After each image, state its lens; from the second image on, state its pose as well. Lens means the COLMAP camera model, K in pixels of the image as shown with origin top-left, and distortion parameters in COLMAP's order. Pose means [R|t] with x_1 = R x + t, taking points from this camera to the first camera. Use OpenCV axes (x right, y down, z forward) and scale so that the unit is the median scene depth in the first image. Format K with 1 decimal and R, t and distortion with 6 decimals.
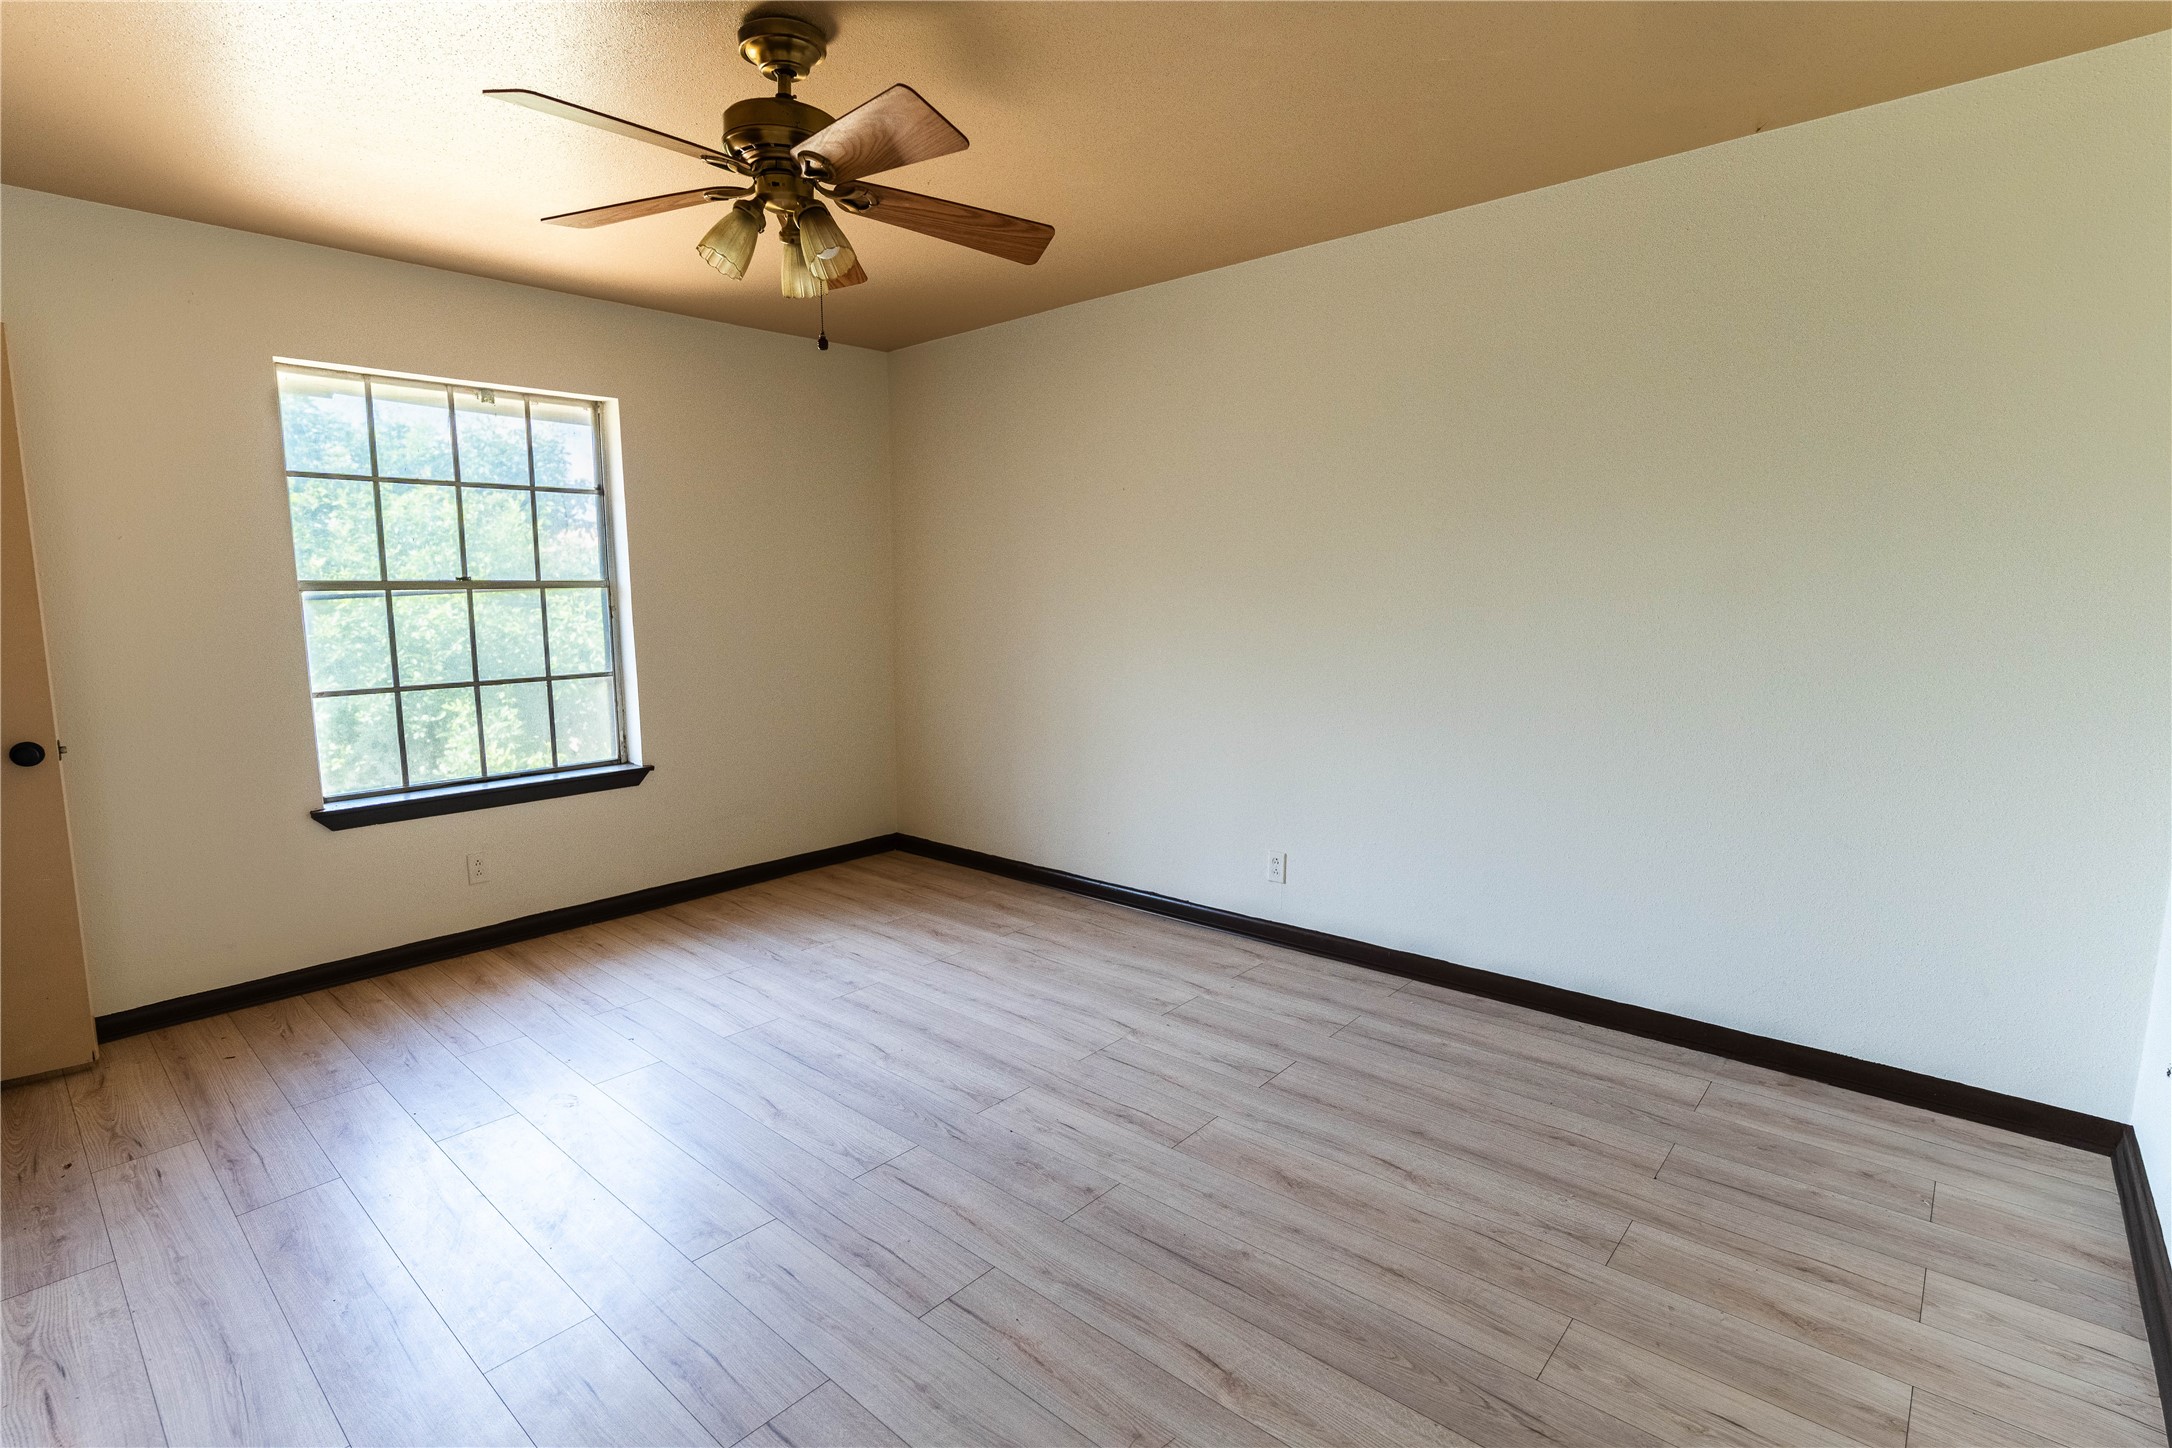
lens RADIAL K [[1031.9, 0, 1089.2], [0, 1031.9, 723.4], [0, 0, 1]] dist [-0.000124, 0.000105]
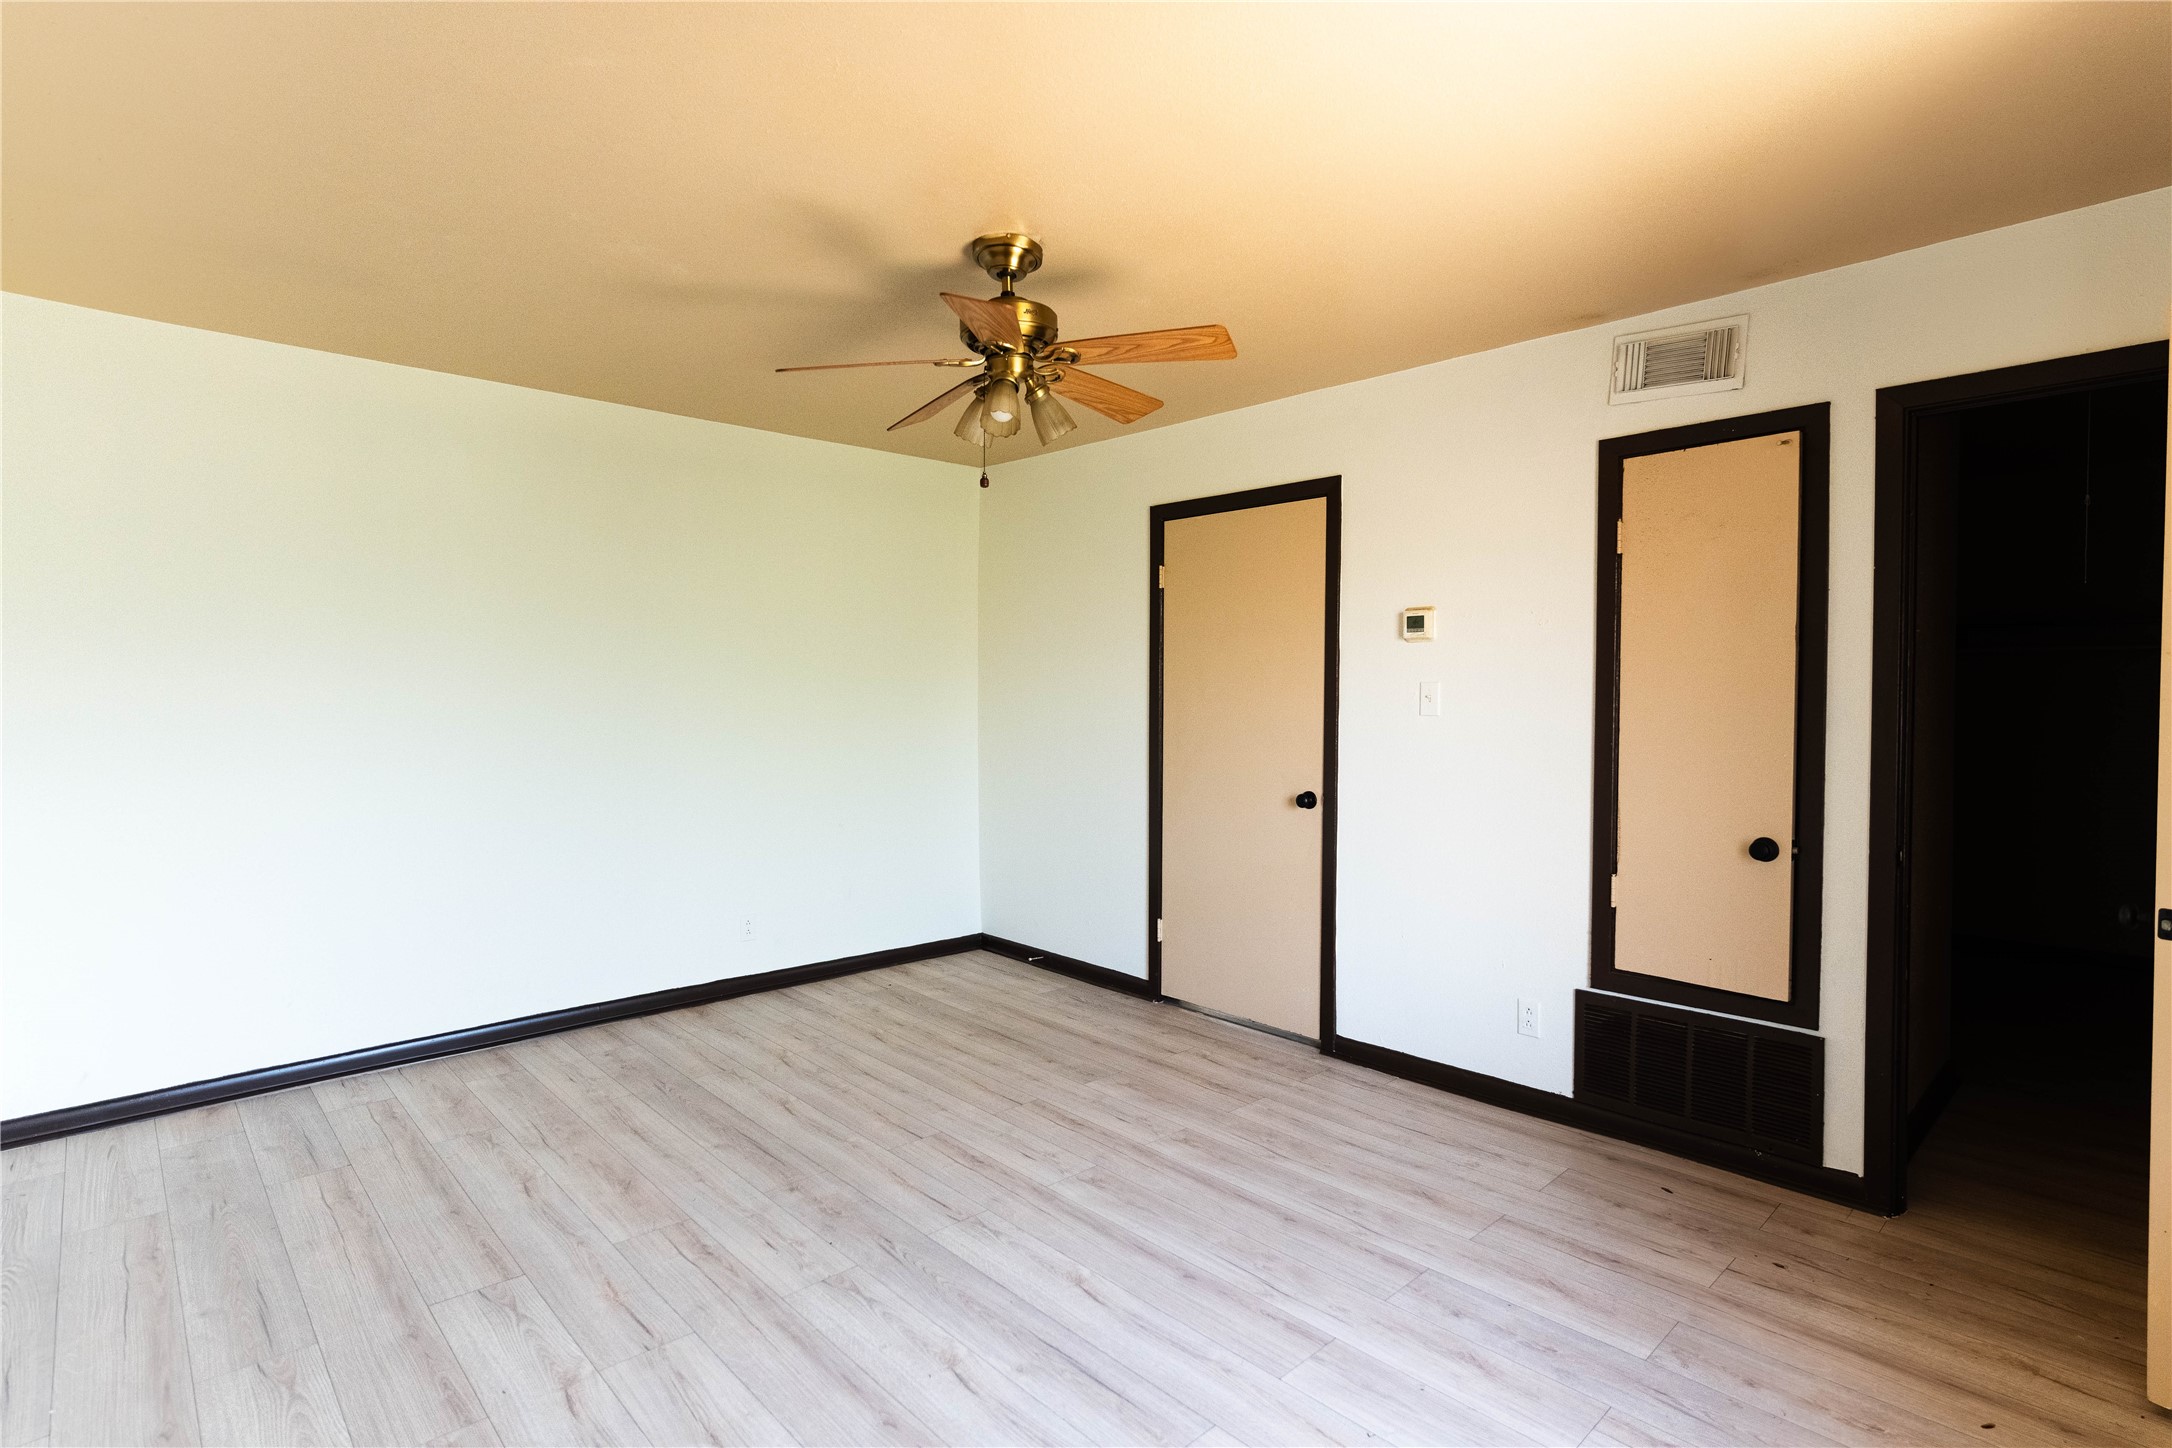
lens RADIAL K [[1087.8, 0, 1082.0], [0, 1087.8, 718.7], [0, 0, 1]] dist [0.000121, 0.000179]
pose [[-0.995245, 0.006648, 0.097172, -0.442313], [0.022174, 0.986935, 0.159583, -0.268770], [-0.094842, 0.160979, -0.982390, 2.034408]]
